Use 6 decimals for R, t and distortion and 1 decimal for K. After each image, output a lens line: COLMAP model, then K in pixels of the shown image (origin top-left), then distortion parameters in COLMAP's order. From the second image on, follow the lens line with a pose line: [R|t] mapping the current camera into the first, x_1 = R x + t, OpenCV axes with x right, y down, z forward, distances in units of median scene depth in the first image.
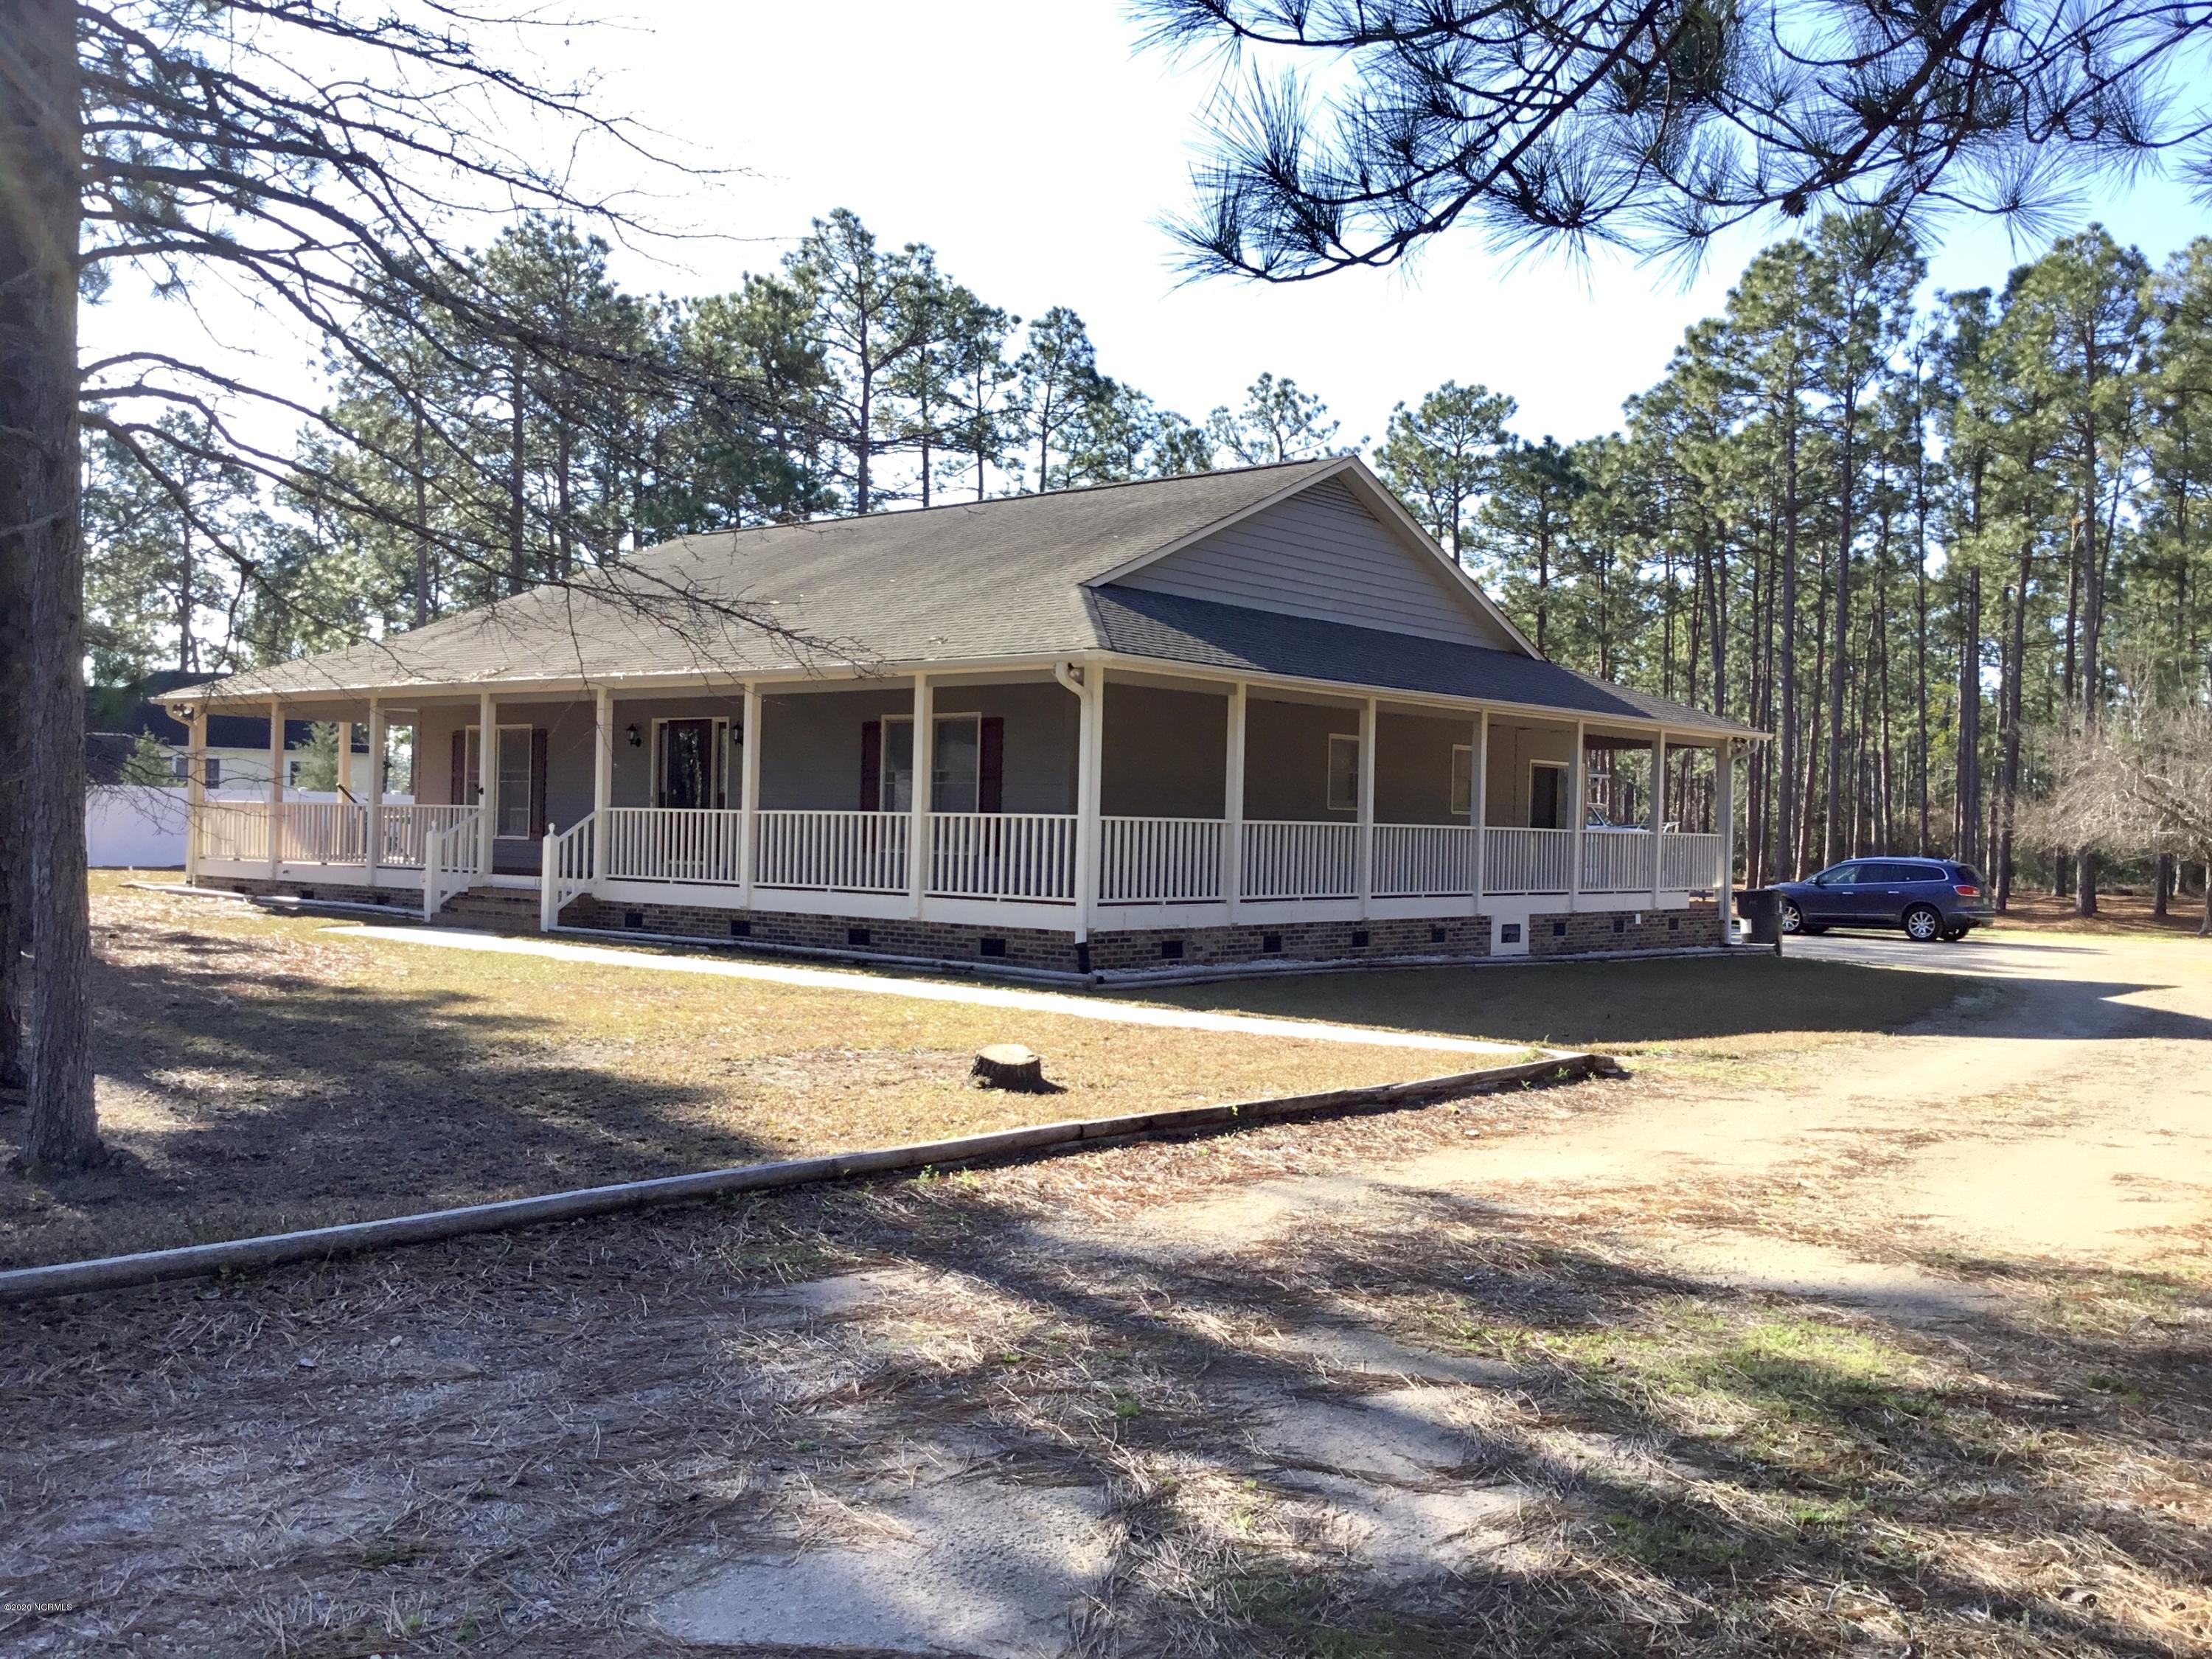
lens RADIAL K [[1931.8, 0, 1106.0], [0, 1931.8, 829.5], [0, 0, 1]] dist [0.056711, 0.002067]
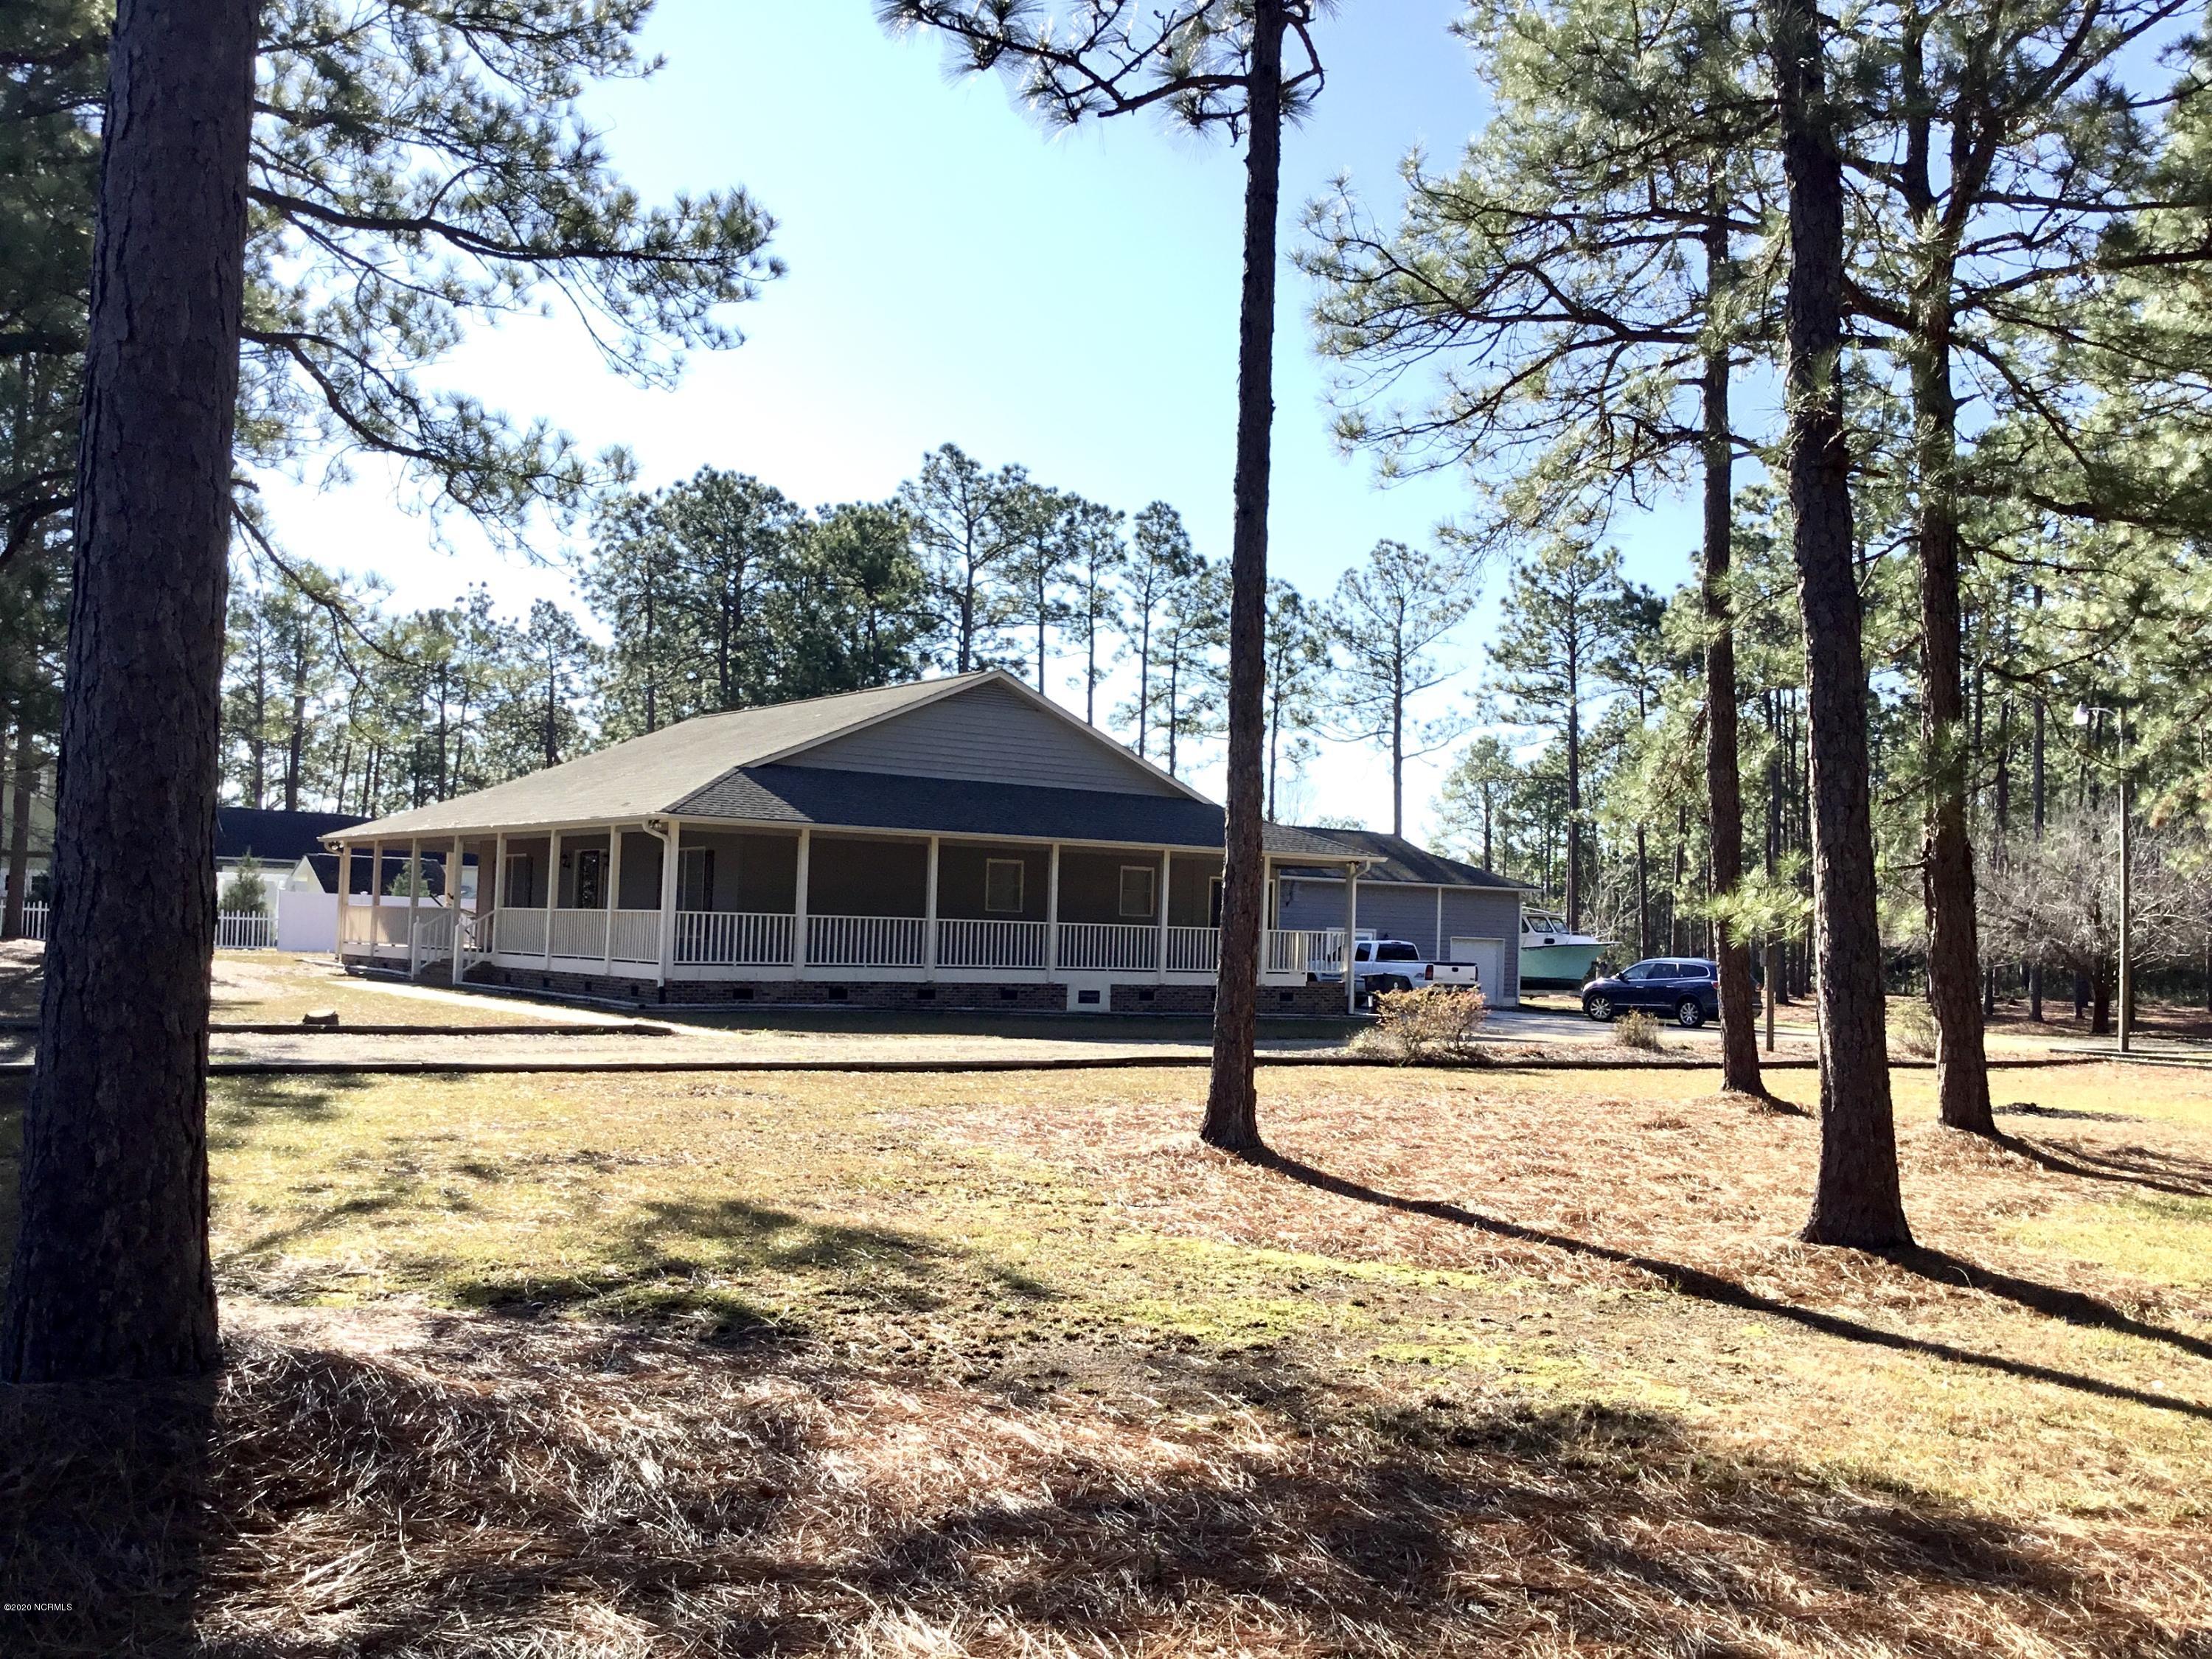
lens RADIAL K [[1931.8, 0, 1106.0], [0, 1931.8, 829.5], [0, 0, 1]] dist [0.056711, 0.002067]
pose [[0.971900, -0.007076, -0.235287, 0.558639], [-0.007326, 0.998155, -0.060281, 0.015695], [0.235279, 0.060311, 0.970055, -0.400077]]
